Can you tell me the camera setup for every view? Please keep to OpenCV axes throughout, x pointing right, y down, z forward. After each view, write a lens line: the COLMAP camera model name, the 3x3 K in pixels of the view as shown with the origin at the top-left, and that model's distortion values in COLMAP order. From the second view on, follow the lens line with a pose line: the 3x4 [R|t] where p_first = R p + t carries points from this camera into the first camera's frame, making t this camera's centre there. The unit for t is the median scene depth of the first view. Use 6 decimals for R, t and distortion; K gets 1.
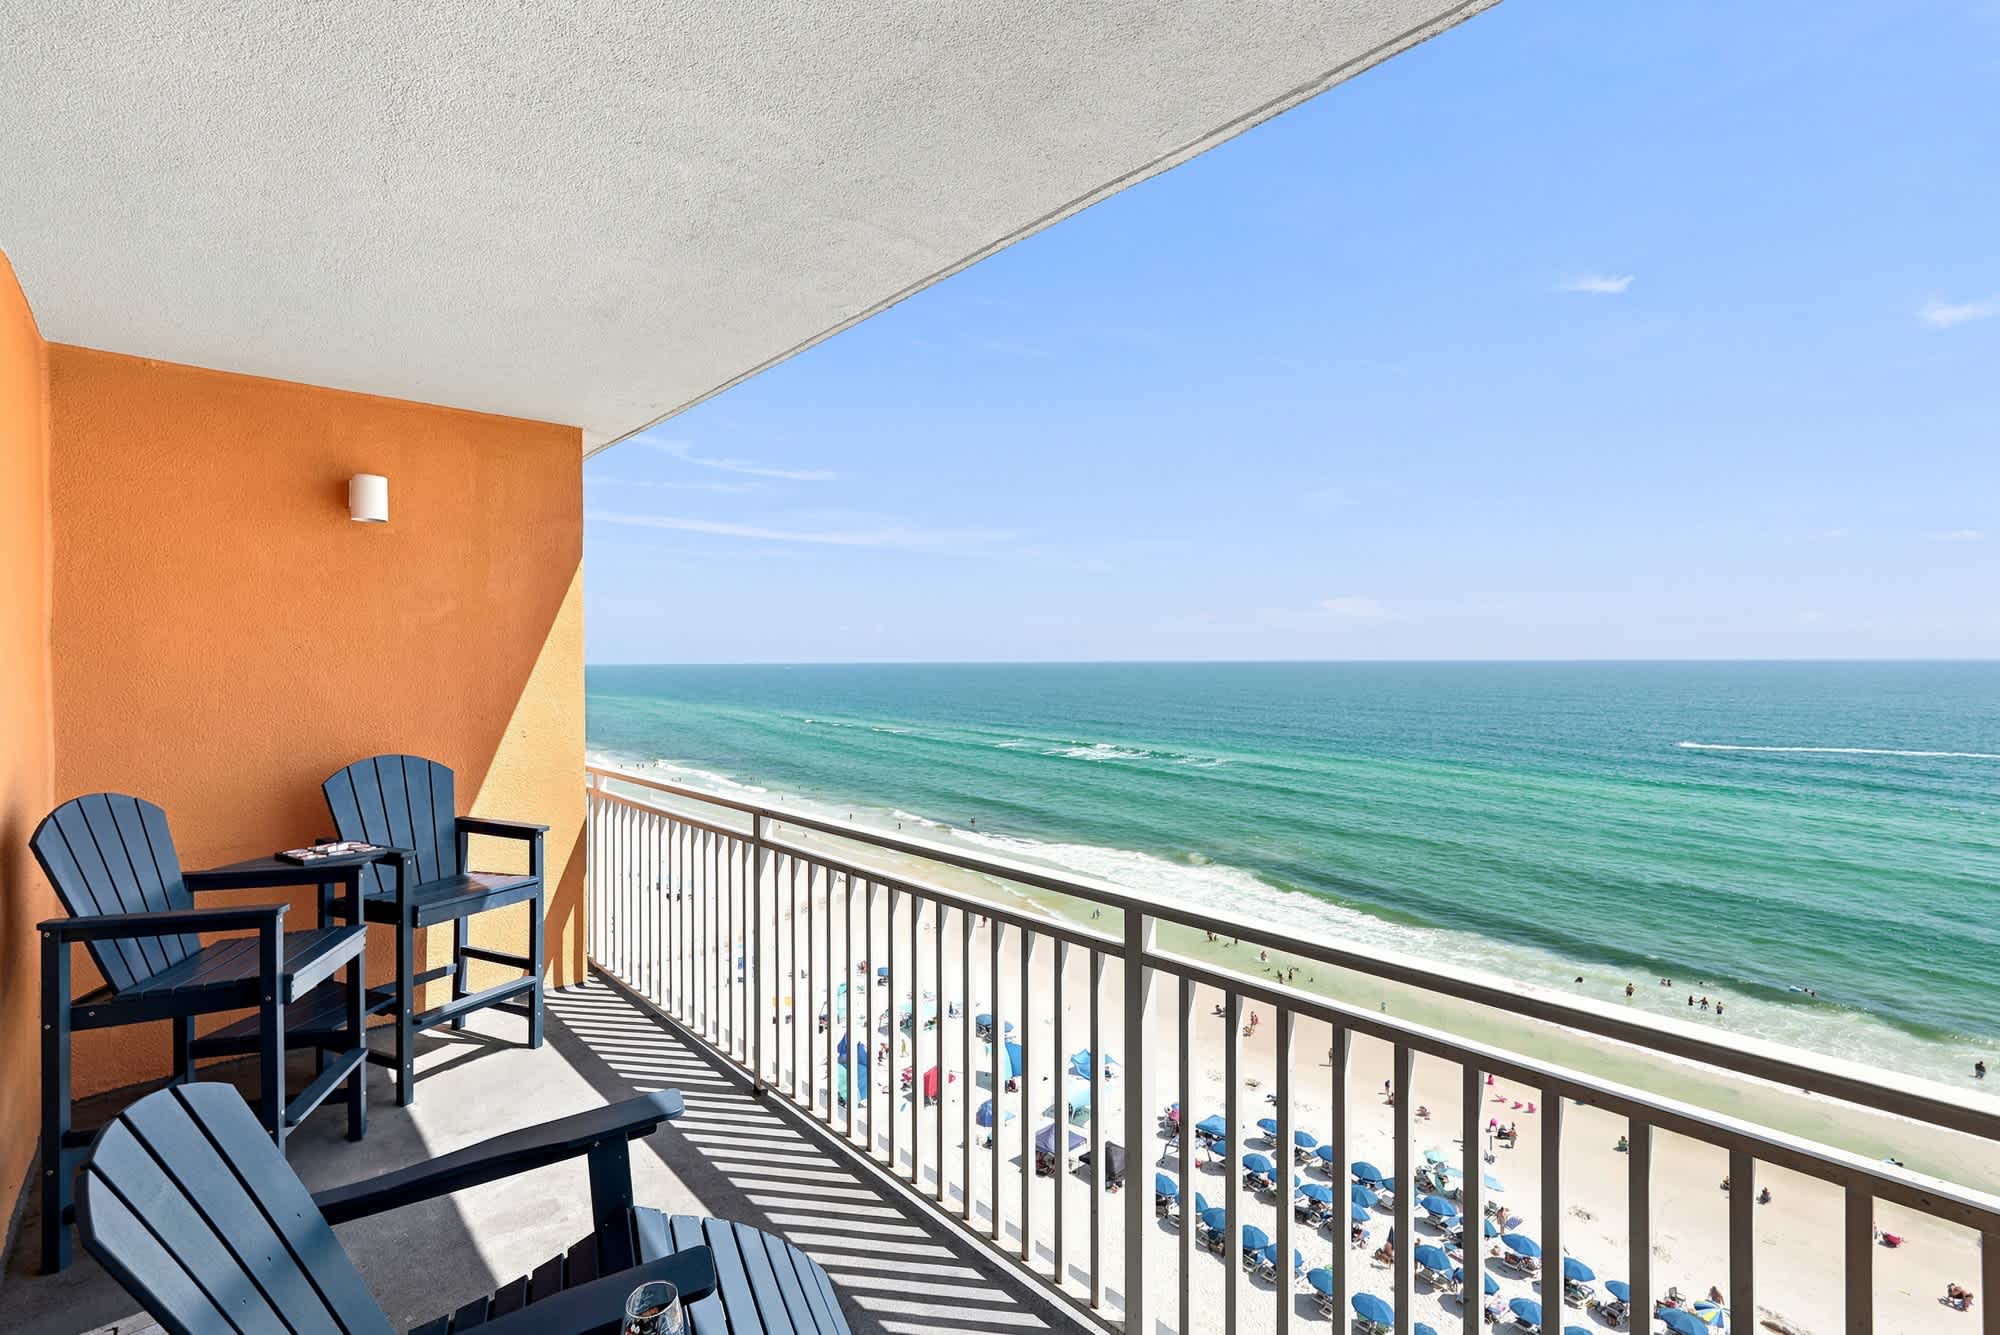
lens RADIAL K [[894.6, 0, 1011.0], [0, 894.6, 667.1], [0, 0, 1]] dist [-0.004801, 0.000599]
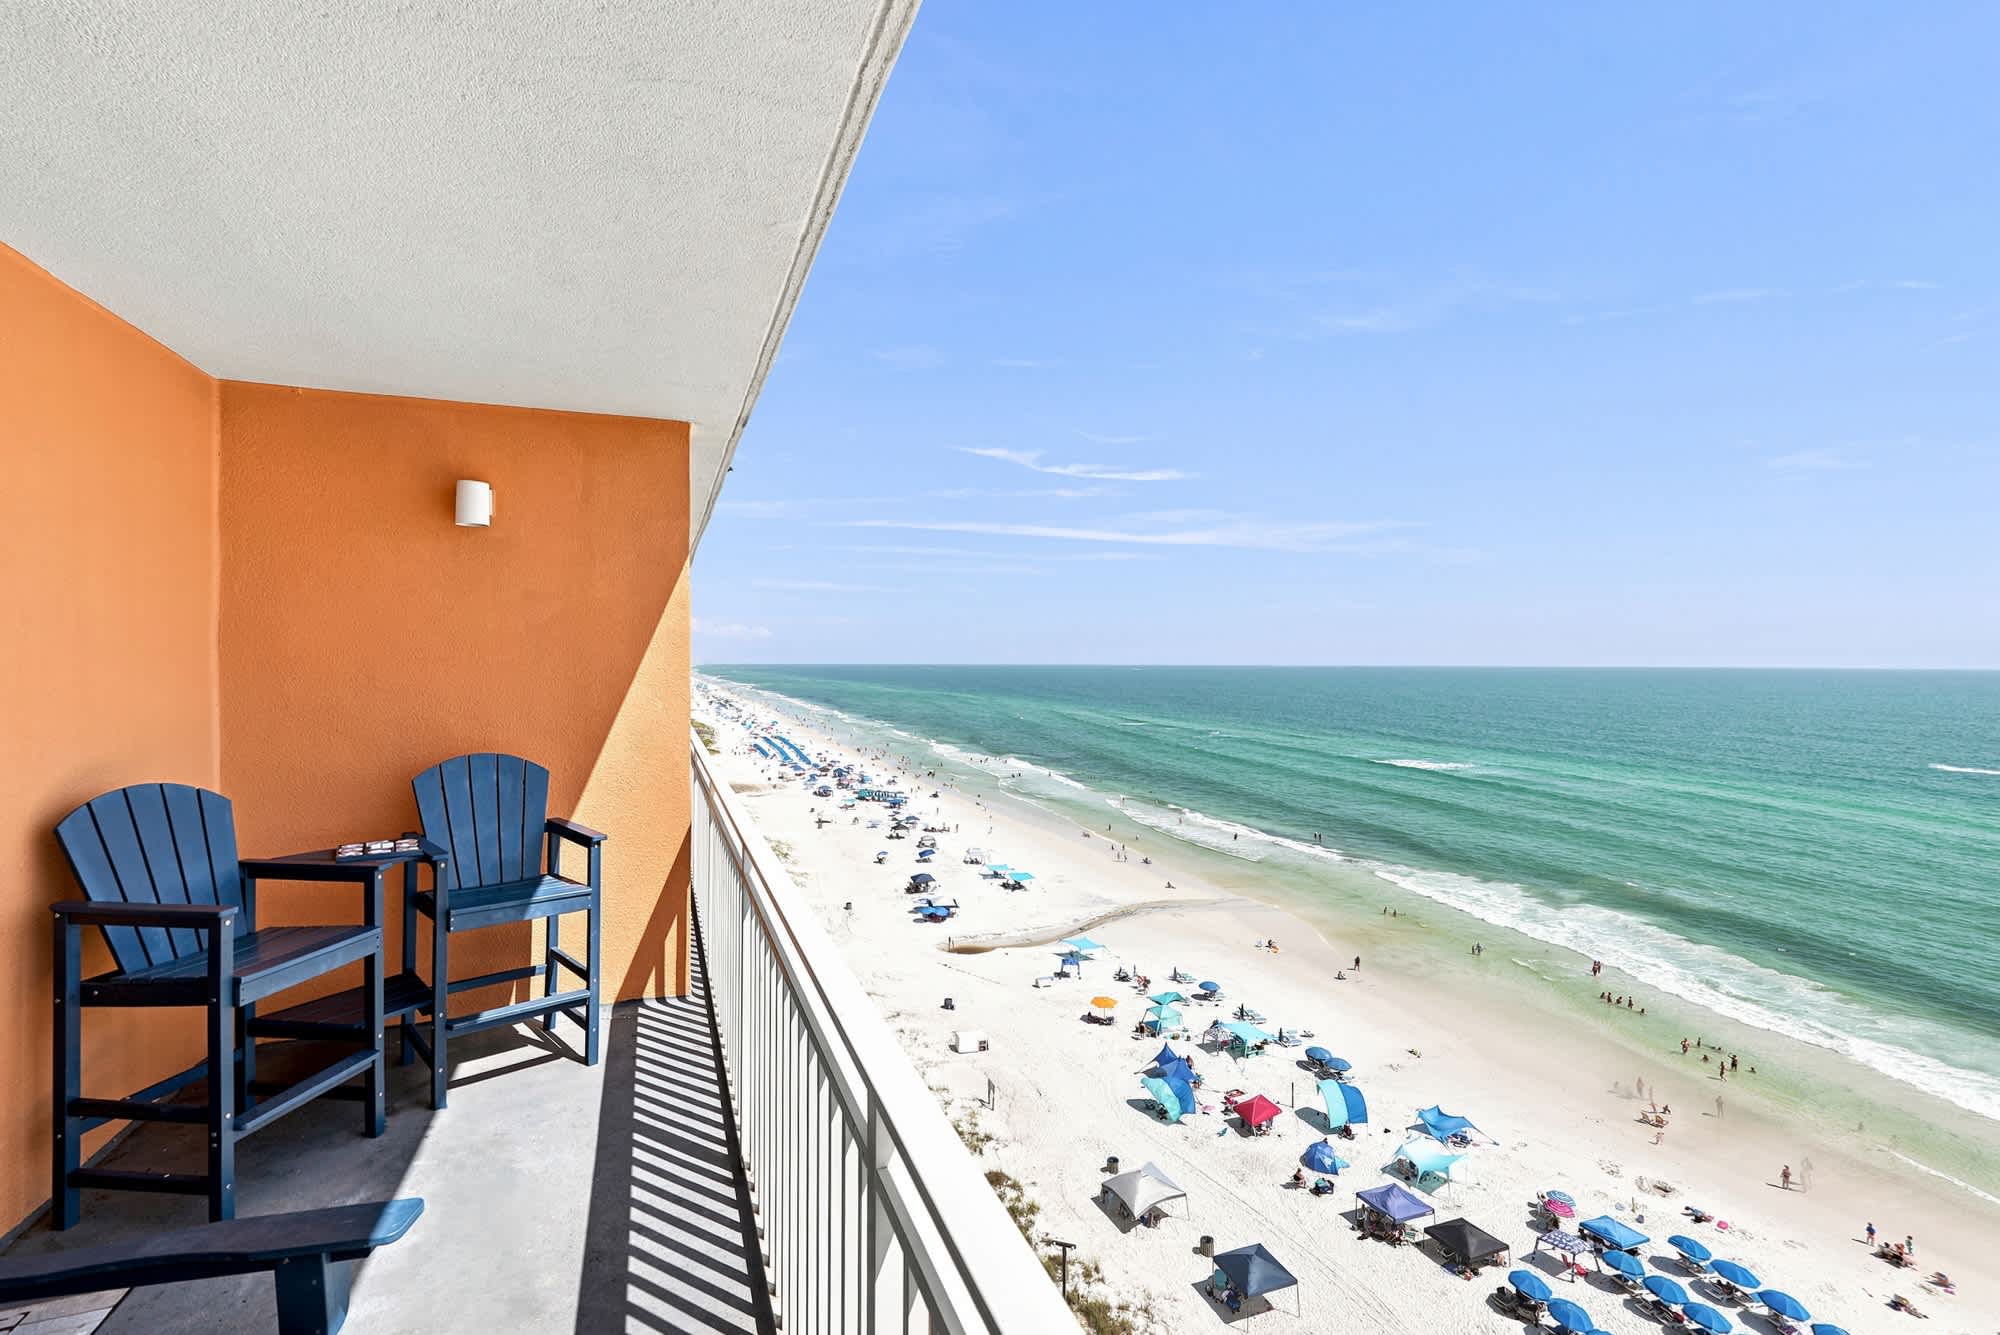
lens RADIAL K [[904.4, 0, 1000.0], [0, 904.4, 667.5], [0, 0, 1]] dist [-0.003916, 0.000766]
pose [[0.926597, 0.010934, -0.375898, 0.228888], [-0.010902, 0.999938, 0.002214, -0.008991], [0.375899, 0.002047, 0.926658, 0.250333]]
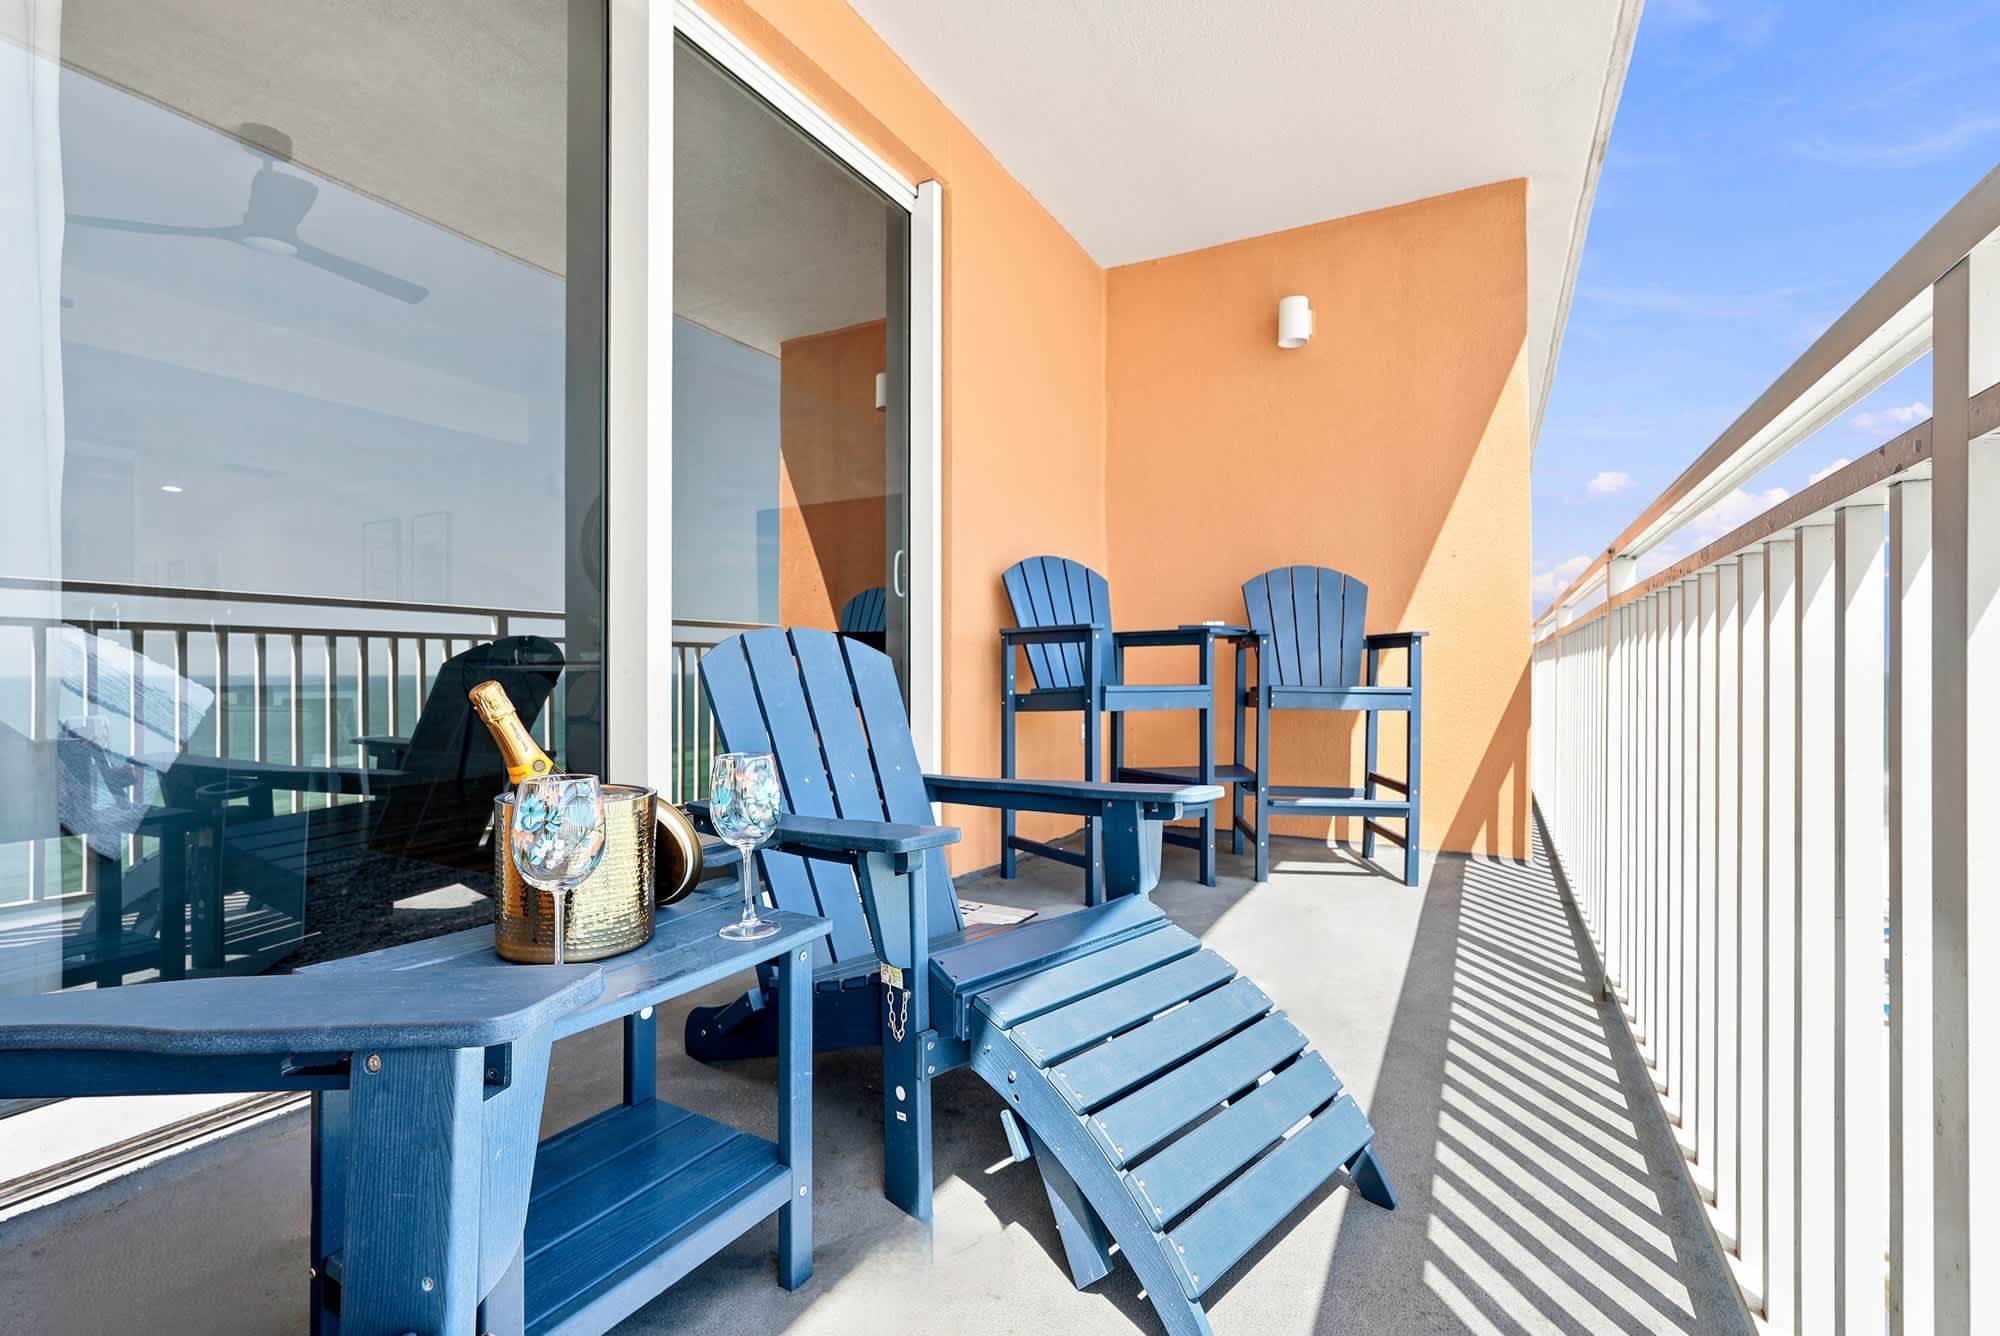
lens RADIAL K [[904.4, 0, 1000.0], [0, 904.4, 668.0], [0, 0, 1]] dist [-0.003916, 0.000766]
pose [[0.318624, 0.000880, -0.947881, 0.168478], [-0.008963, 0.999958, -0.002085, 0.209720], [0.947839, 0.009160, 0.318618, 0.322426]]
